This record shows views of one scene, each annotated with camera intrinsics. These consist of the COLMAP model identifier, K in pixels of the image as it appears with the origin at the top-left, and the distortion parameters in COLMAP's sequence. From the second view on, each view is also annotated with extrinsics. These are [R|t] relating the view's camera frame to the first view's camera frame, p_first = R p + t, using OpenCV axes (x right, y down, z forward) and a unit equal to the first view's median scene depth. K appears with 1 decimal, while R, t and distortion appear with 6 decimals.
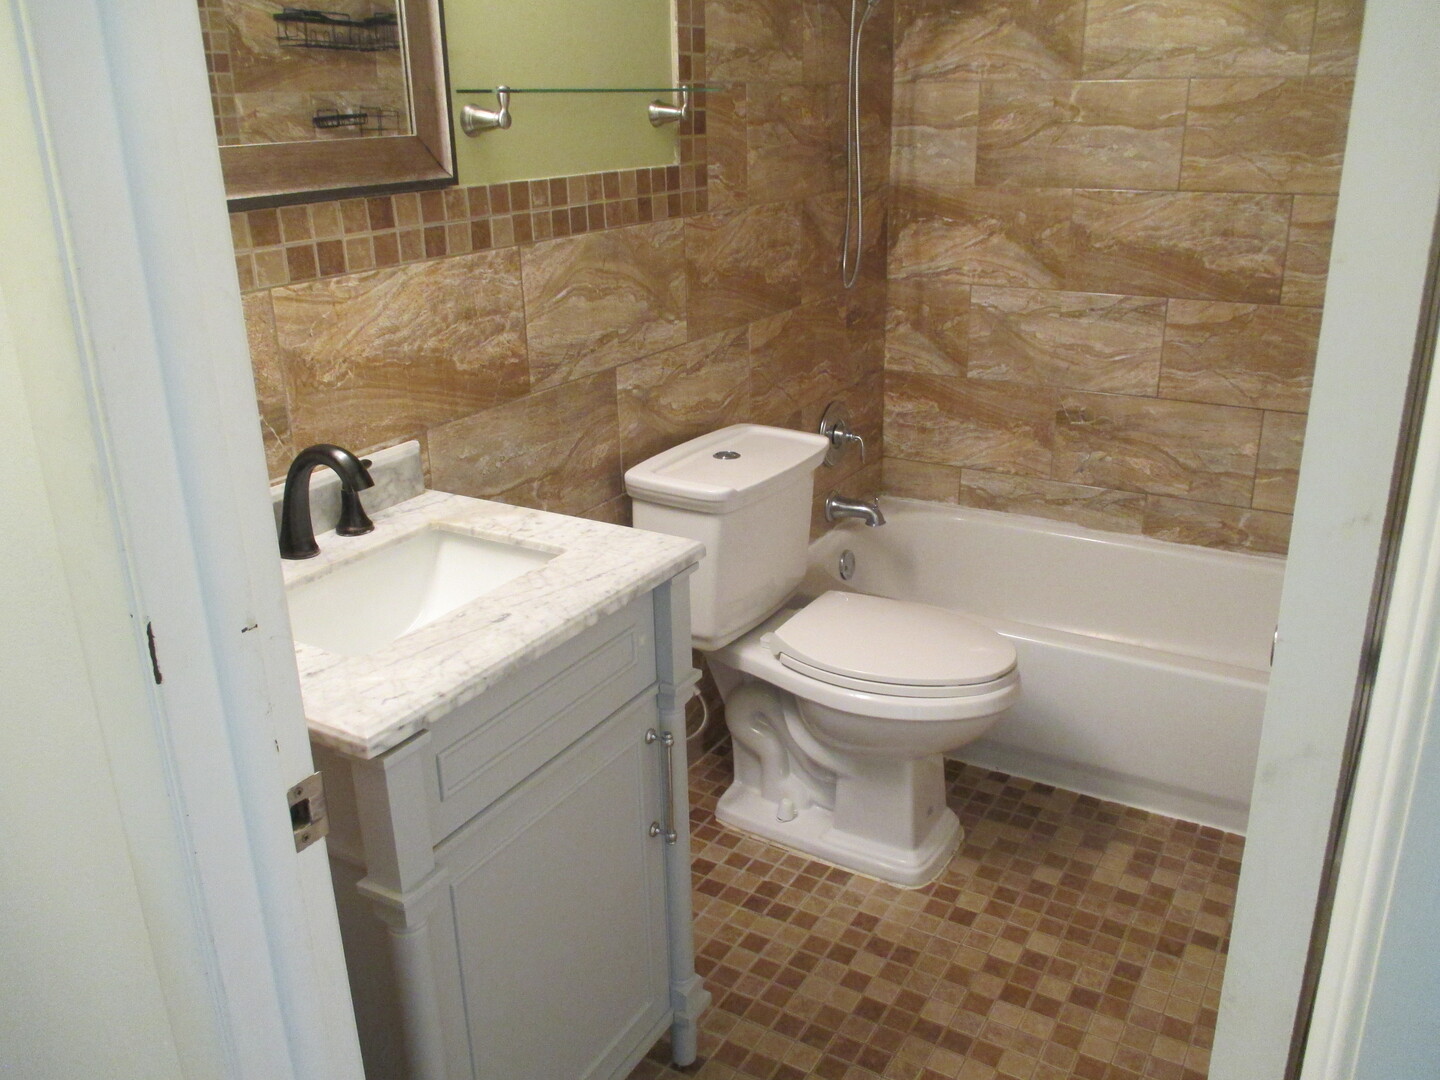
lens RADIAL K [[1188.6, 0, 718.7], [0, 1188.6, 528.5], [0, 0, 1]] dist [-0.034334, -0.004226]
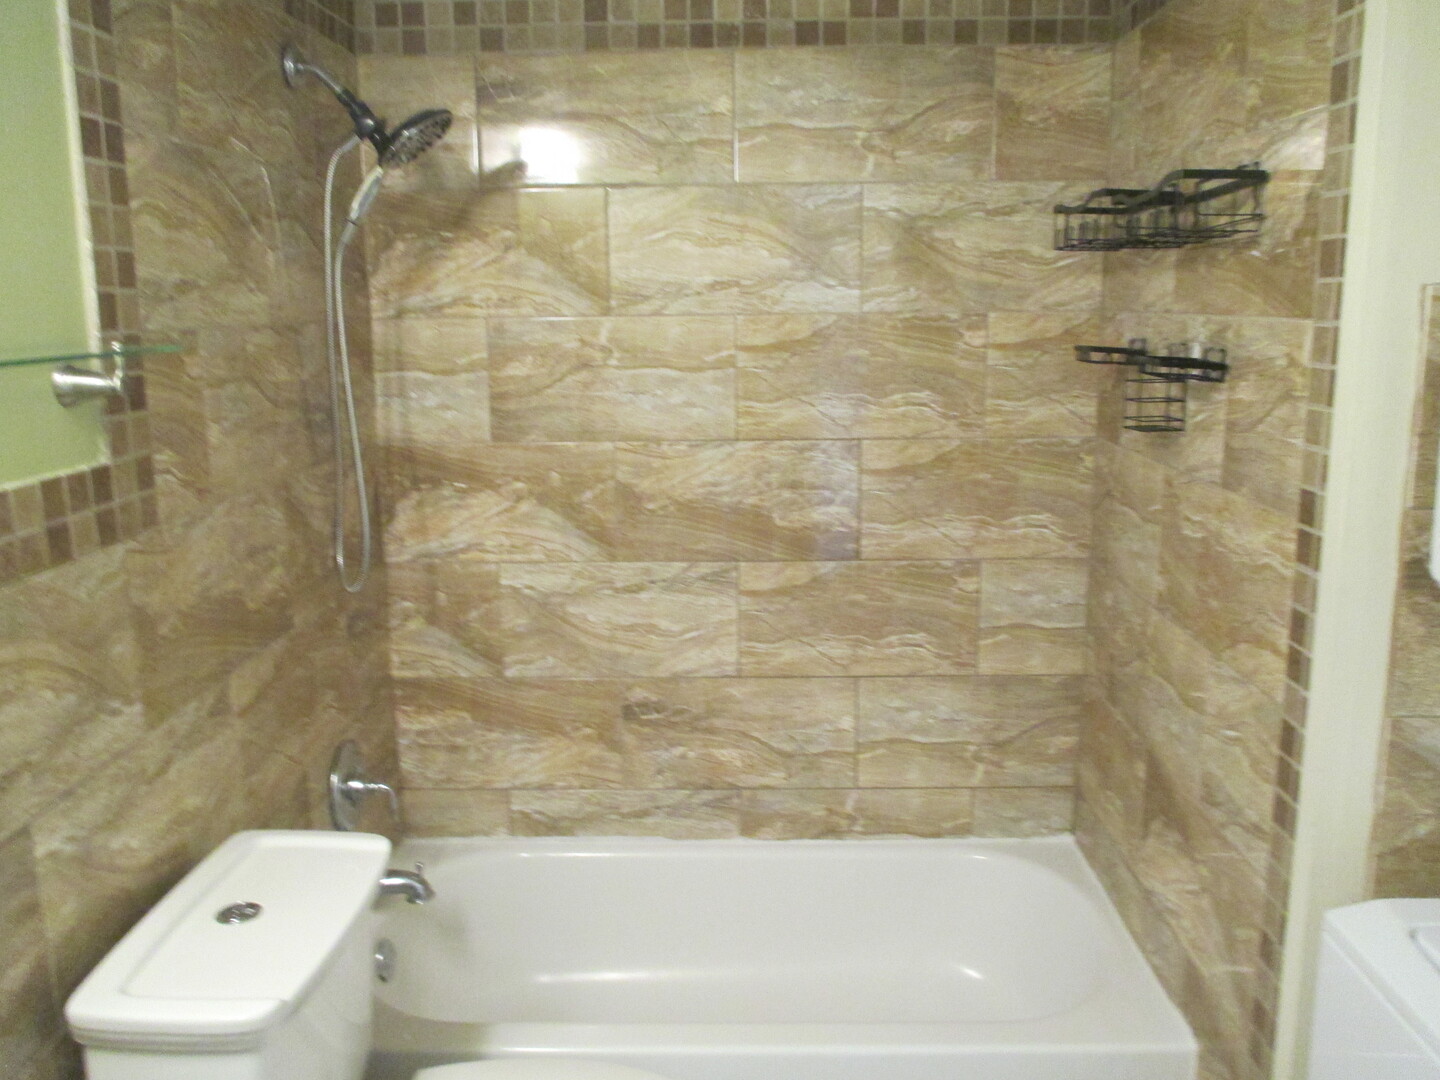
lens RADIAL K [[1188.6, 0, 718.7], [0, 1188.6, 528.5], [0, 0, 1]] dist [-0.034334, -0.004226]
pose [[0.869891, -0.084667, 0.485923, -0.046239], [0.163513, 0.978950, -0.122148, -0.115579], [-0.465353, 0.185710, 0.865424, 0.258561]]
